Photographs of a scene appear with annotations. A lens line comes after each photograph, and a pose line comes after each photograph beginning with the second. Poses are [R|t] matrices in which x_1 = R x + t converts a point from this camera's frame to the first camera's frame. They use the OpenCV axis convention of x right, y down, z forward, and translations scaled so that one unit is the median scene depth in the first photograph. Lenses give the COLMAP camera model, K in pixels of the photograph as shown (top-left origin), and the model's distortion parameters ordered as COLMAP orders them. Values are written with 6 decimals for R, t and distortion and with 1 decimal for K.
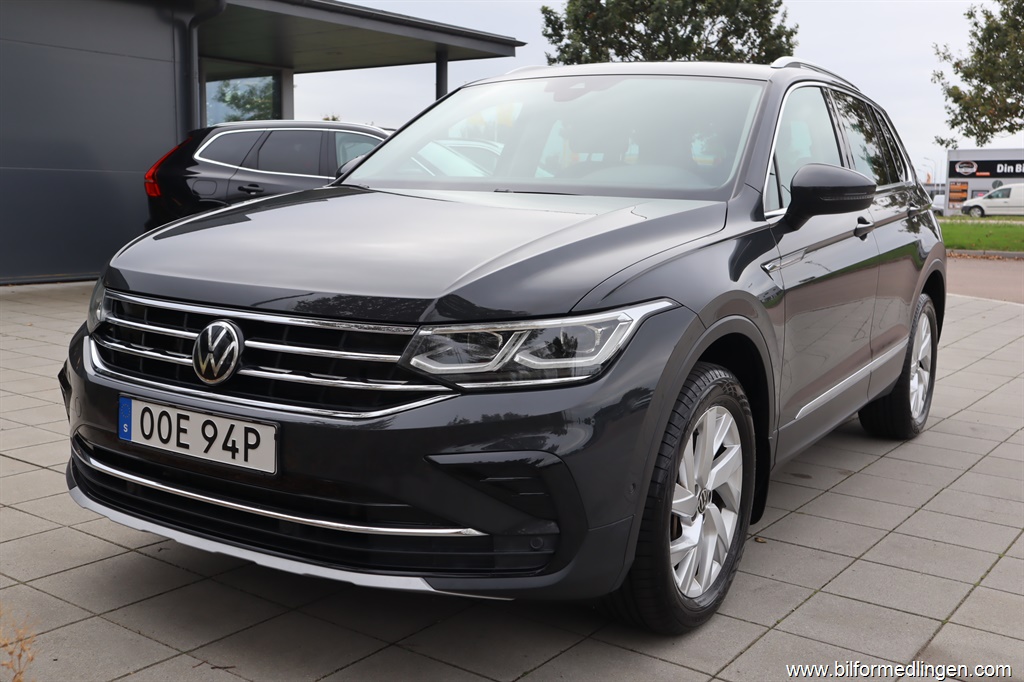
lens RADIAL K [[1106.4, 0, 510.3], [0, 1106.4, 344.8], [0, 0, 1]] dist [-0.018912, 0.000000]
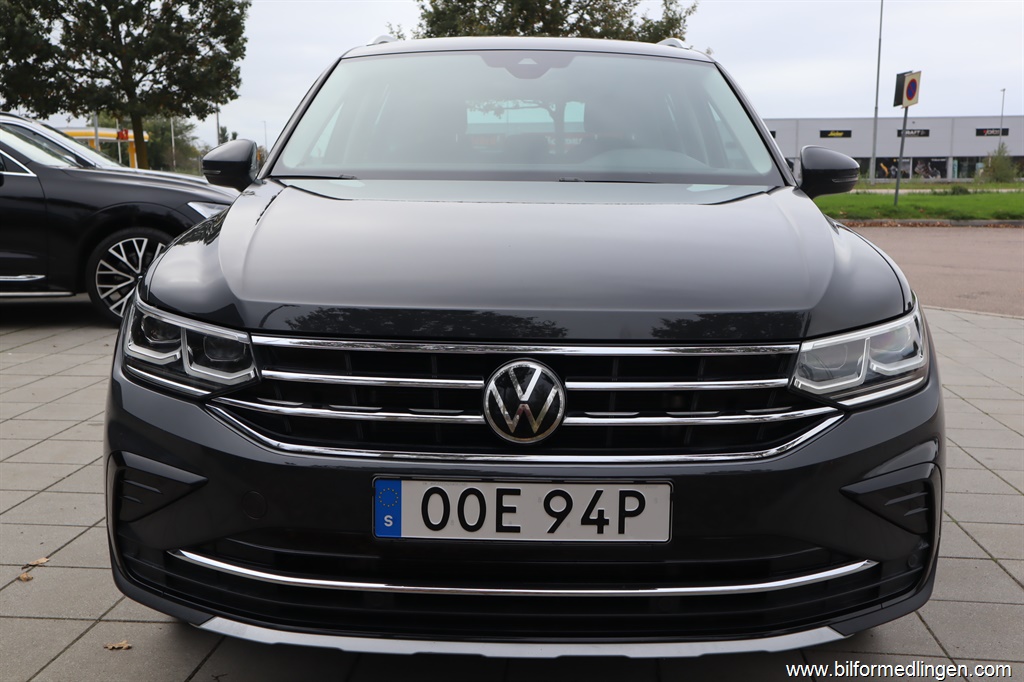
lens RADIAL K [[1106.4, 0, 513.7], [0, 1106.4, 344.6], [0, 0, 1]] dist [-0.018912, 0.000000]
pose [[0.848232, -0.102690, 0.519574, -0.675842], [0.086063, 0.994709, 0.056094, -0.076996], [-0.522586, -0.002865, 0.852582, 0.354289]]
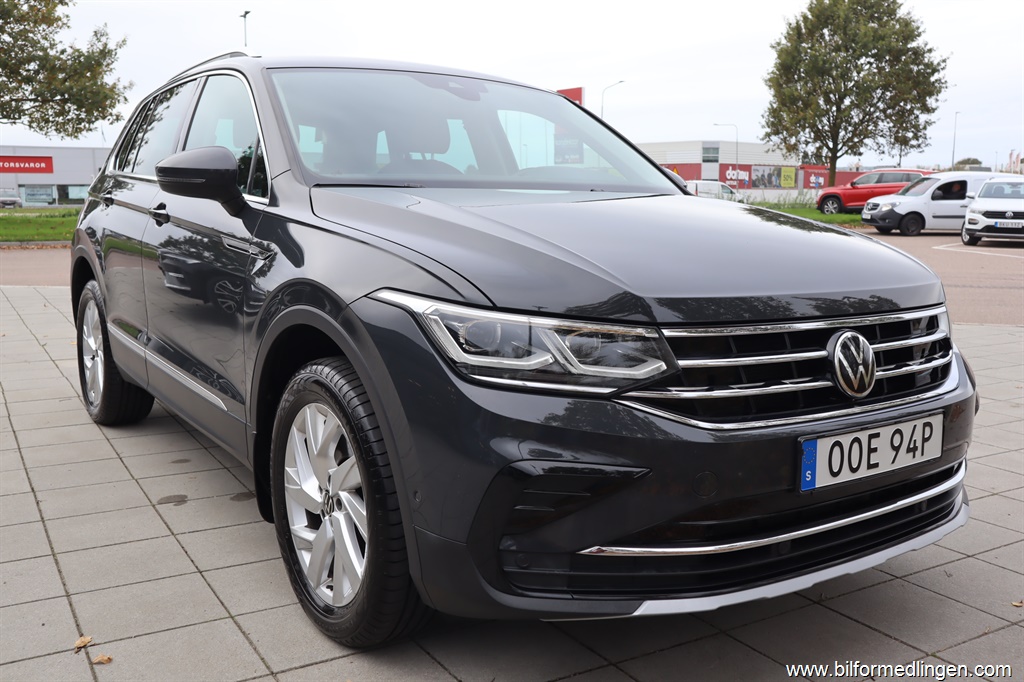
lens RADIAL K [[954.2, 0, 514.5], [0, 954.2, 347.1], [0, 0, 1]] dist [-0.020800, 0.000000]
pose [[0.382061, -0.163509, 0.909557, -1.135761], [0.123895, 0.984401, 0.124921, -0.147630], [-0.915795, 0.064962, 0.396359, 0.955250]]
